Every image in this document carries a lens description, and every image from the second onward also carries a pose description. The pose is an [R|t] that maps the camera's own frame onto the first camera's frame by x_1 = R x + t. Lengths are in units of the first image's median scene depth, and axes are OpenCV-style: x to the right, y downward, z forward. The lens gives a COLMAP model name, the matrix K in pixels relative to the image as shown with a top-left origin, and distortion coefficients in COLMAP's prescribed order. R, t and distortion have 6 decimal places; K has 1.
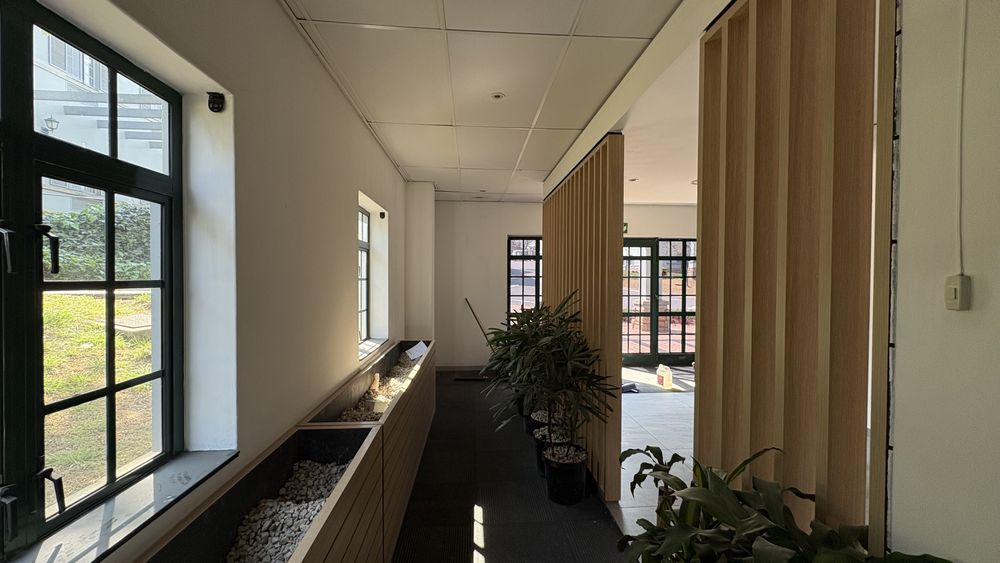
lens RADIAL K [[401.9, 0, 500.0], [0, 401.9, 281.5], [0, 0, 1]] dist [0.000121, 0.000416]
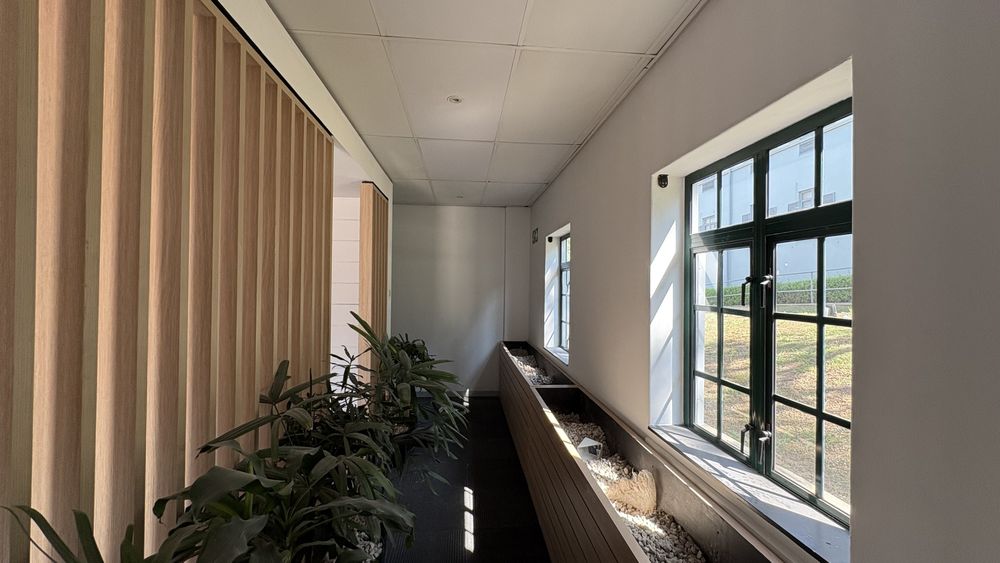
lens RADIAL K [[401.9, 0, 500.0], [0, 401.9, 281.5], [0, 0, 1]] dist [0.000121, 0.000416]
pose [[-0.999684, -0.015058, -0.020140, -0.060291], [-0.015178, 0.999868, 0.005772, -0.108510], [0.020050, 0.006076, -0.999781, 2.418876]]
